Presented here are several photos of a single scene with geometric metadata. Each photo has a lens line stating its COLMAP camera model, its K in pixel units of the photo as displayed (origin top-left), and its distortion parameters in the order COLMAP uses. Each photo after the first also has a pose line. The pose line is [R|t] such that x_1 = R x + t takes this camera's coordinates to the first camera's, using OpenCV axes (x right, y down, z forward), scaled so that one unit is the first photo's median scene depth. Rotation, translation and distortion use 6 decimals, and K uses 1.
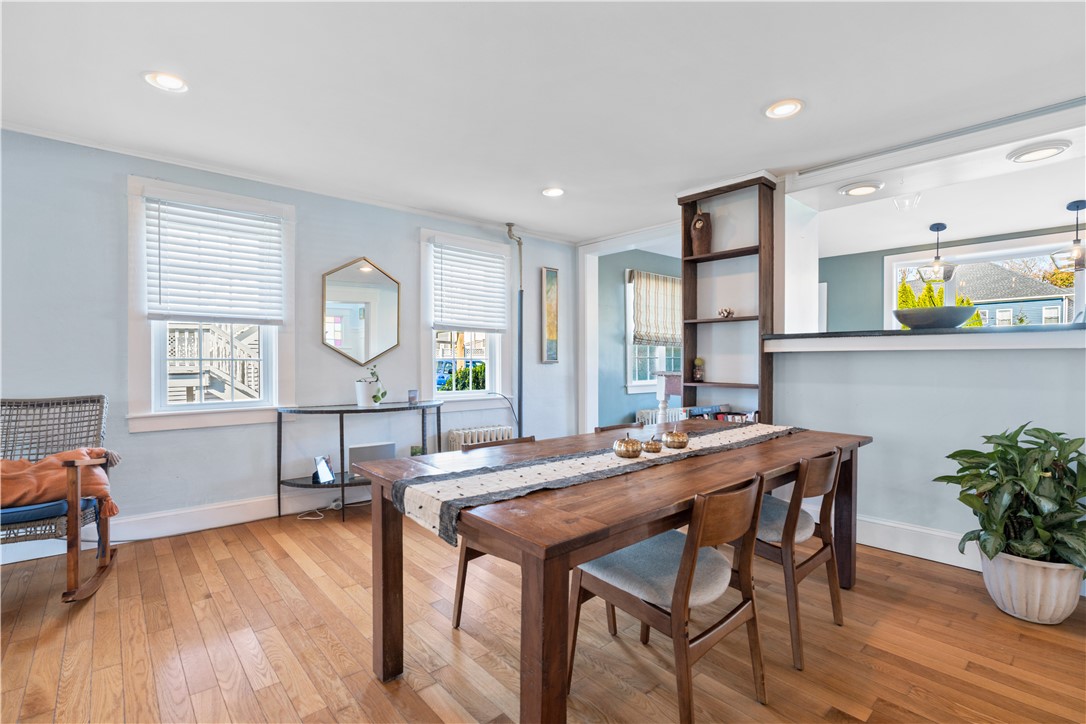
lens RADIAL K [[493.2, 0, 541.4], [0, 493.2, 369.5], [0, 0, 1]] dist [-0.023825, 0.008937]
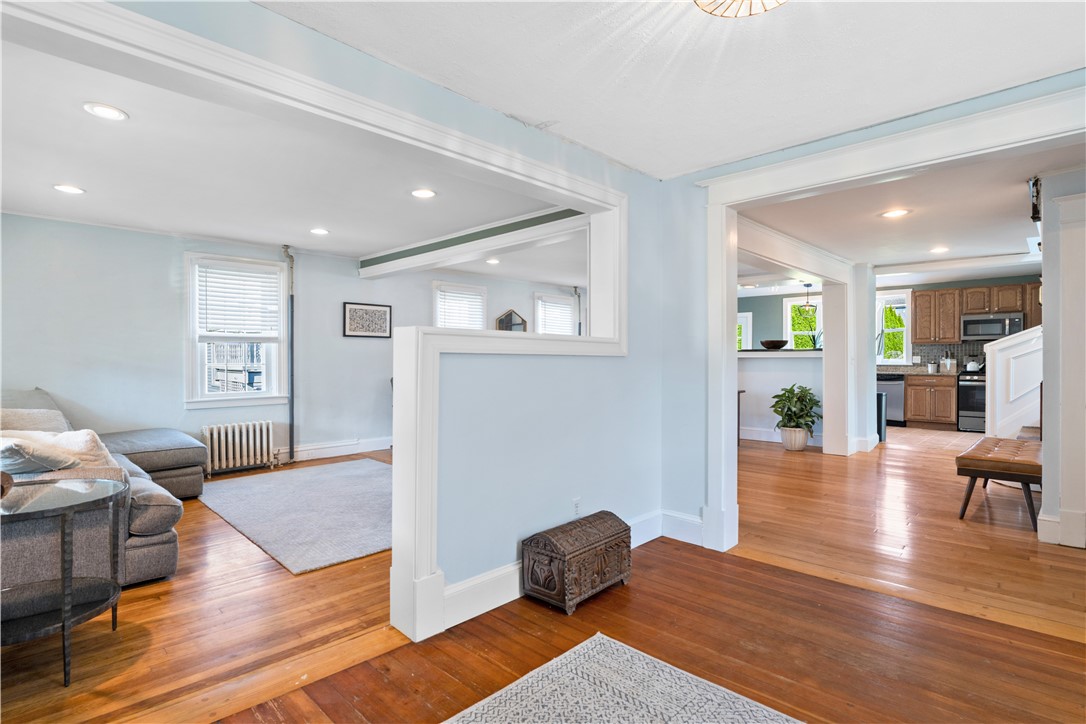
lens RADIAL K [[533.7, 0, 536.8], [0, 533.7, 364.1], [0, 0, 1]] dist [-0.003472, 0.000801]
pose [[0.996318, -0.003727, 0.085654, -0.427981], [0.004574, 0.999943, -0.009695, 0.010600], [-0.085613, 0.010051, 0.996278, -1.098515]]
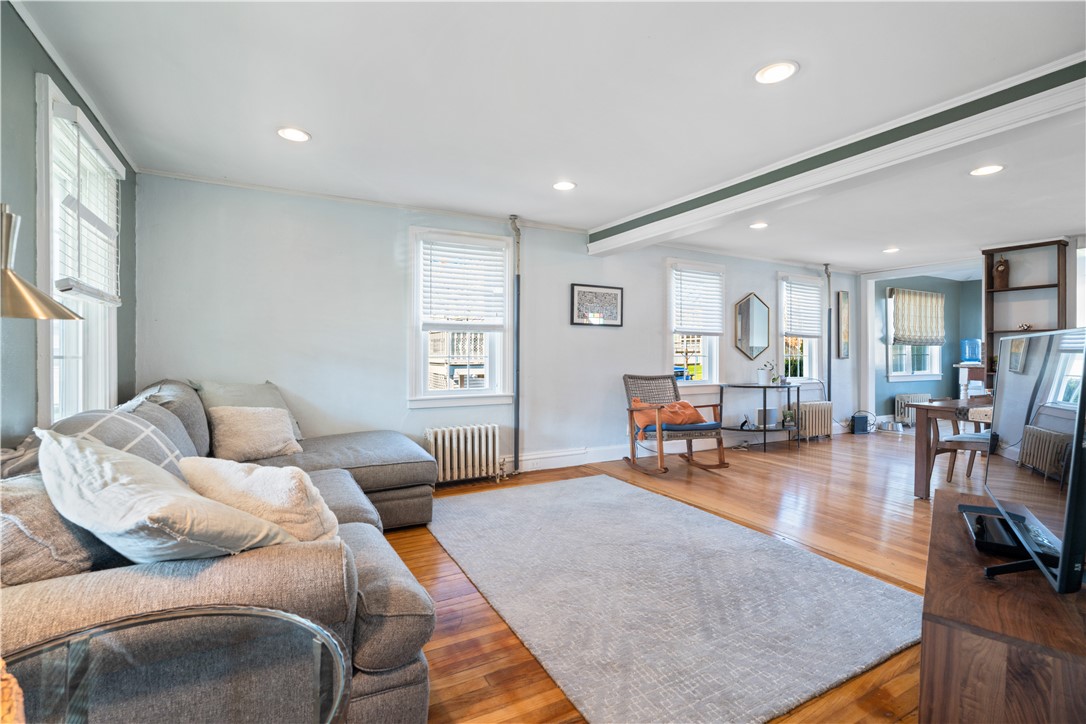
lens RADIAL K [[493.2, 0, 536.4], [0, 493.2, 356.8], [0, 0, 1]] dist [-0.023825, 0.008937]
pose [[0.977827, 0.003701, -0.209382, -0.690606], [-0.006732, 0.999883, -0.013762, 0.008126], [0.209306, 0.014867, 0.977737, -0.688579]]
